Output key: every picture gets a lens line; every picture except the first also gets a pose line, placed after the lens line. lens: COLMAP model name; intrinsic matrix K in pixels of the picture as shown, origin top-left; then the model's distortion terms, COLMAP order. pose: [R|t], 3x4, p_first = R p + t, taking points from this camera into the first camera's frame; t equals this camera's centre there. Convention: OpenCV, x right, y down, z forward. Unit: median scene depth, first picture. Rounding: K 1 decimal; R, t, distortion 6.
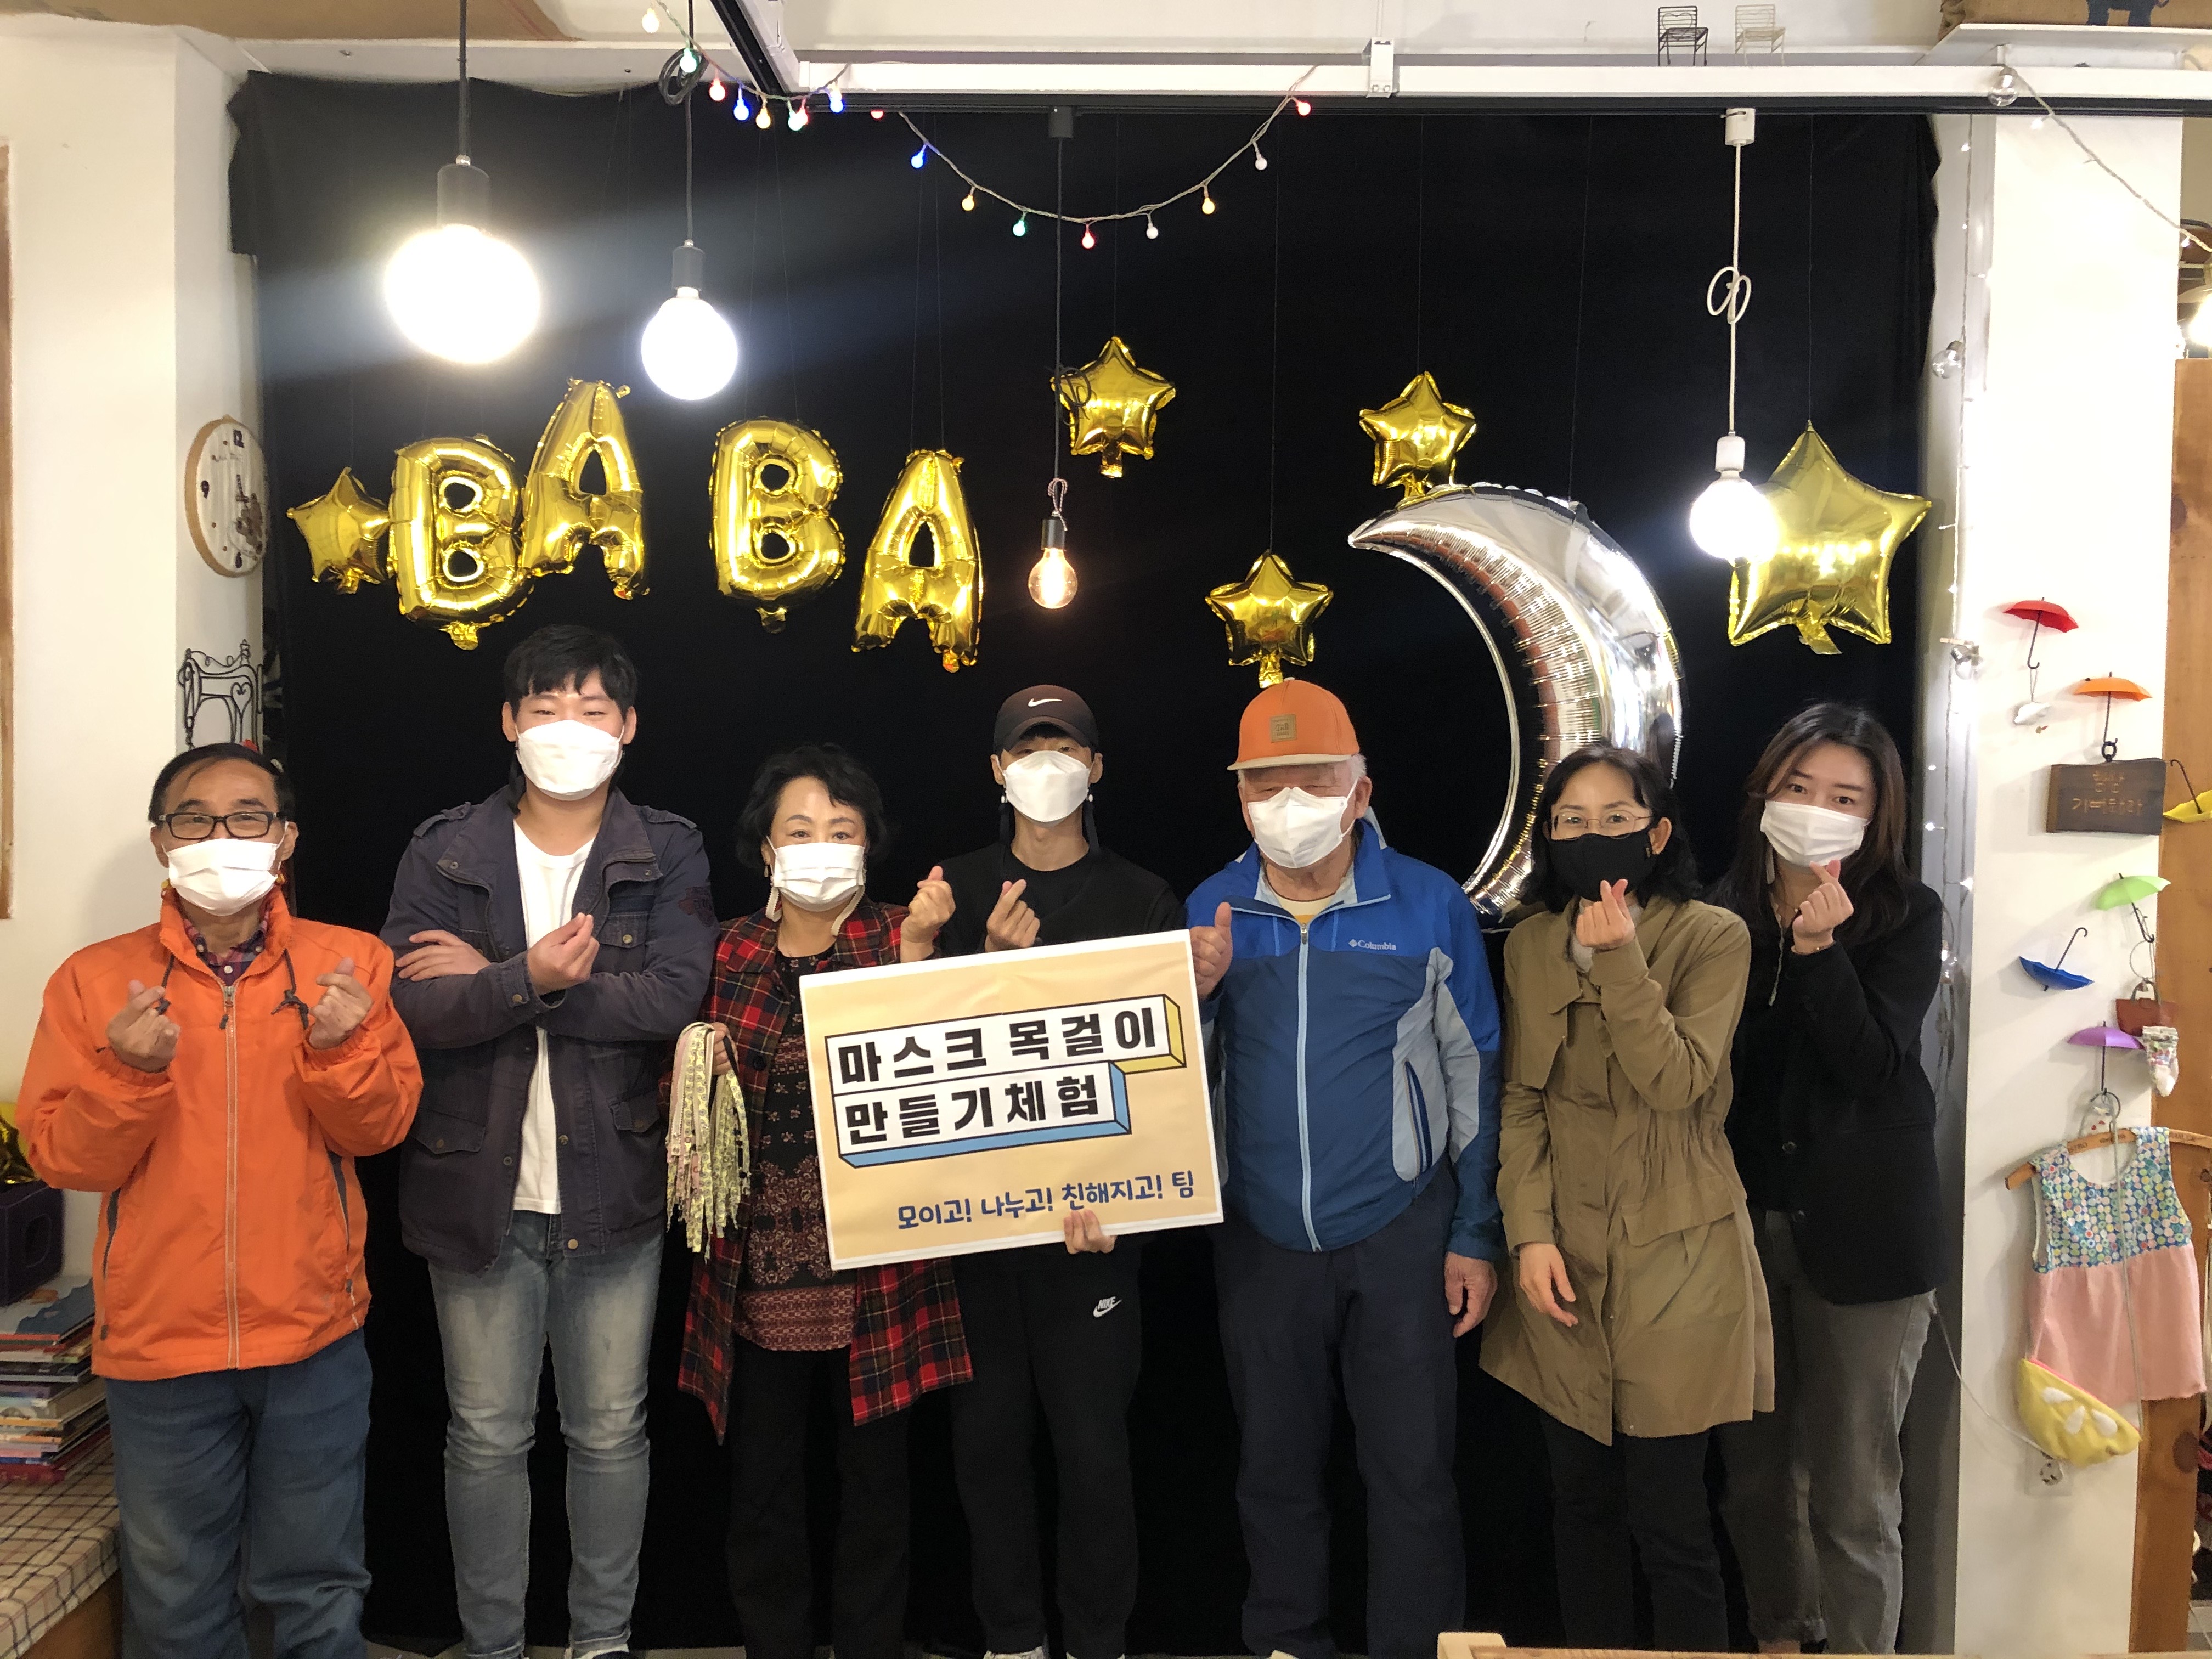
lens RADIAL K [[1833.7, 0, 1106.0], [0, 1833.7, 829.5], [0, 0, 1]] dist [0.042261, -0.002902]
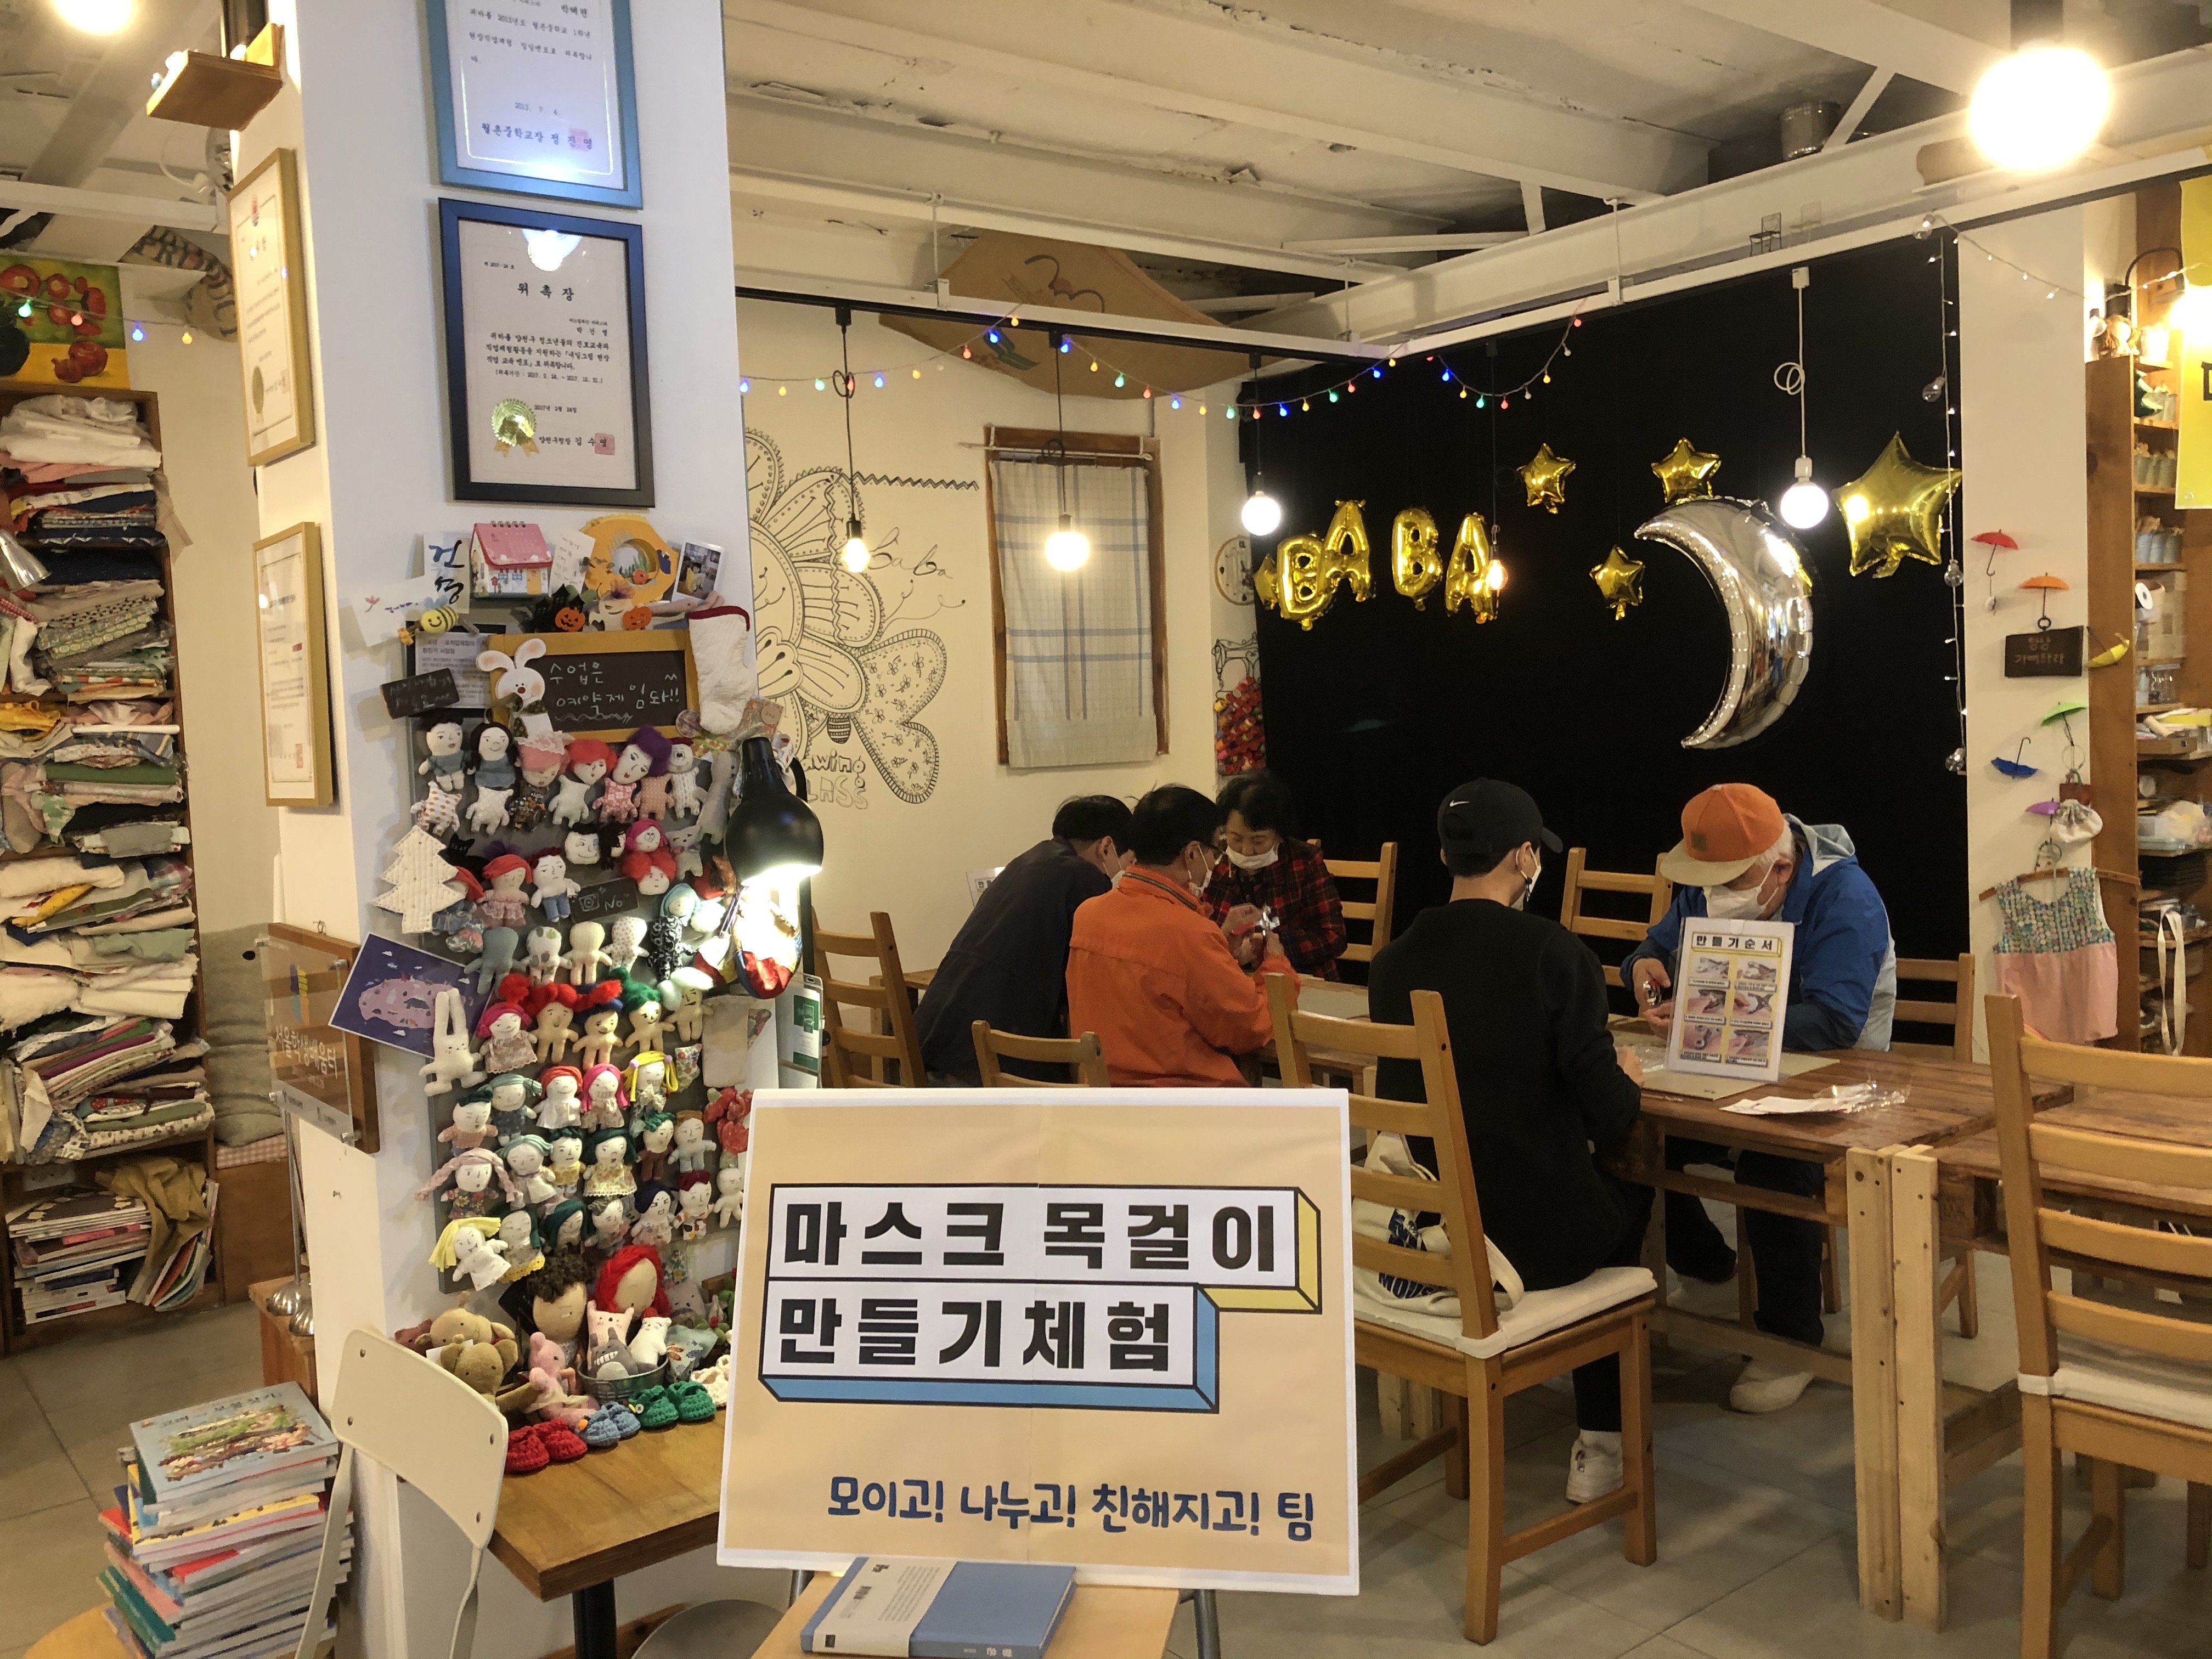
lens RADIAL K [[1833.7, 0, 1106.0], [0, 1833.7, 829.5], [0, 0, 1]] dist [0.042261, -0.002902]
pose [[0.624117, 0.015786, -0.781171, 1.252745], [0.022276, 0.999030, 0.037986, 0.053073], [0.781013, -0.041109, 0.623160, -0.583678]]
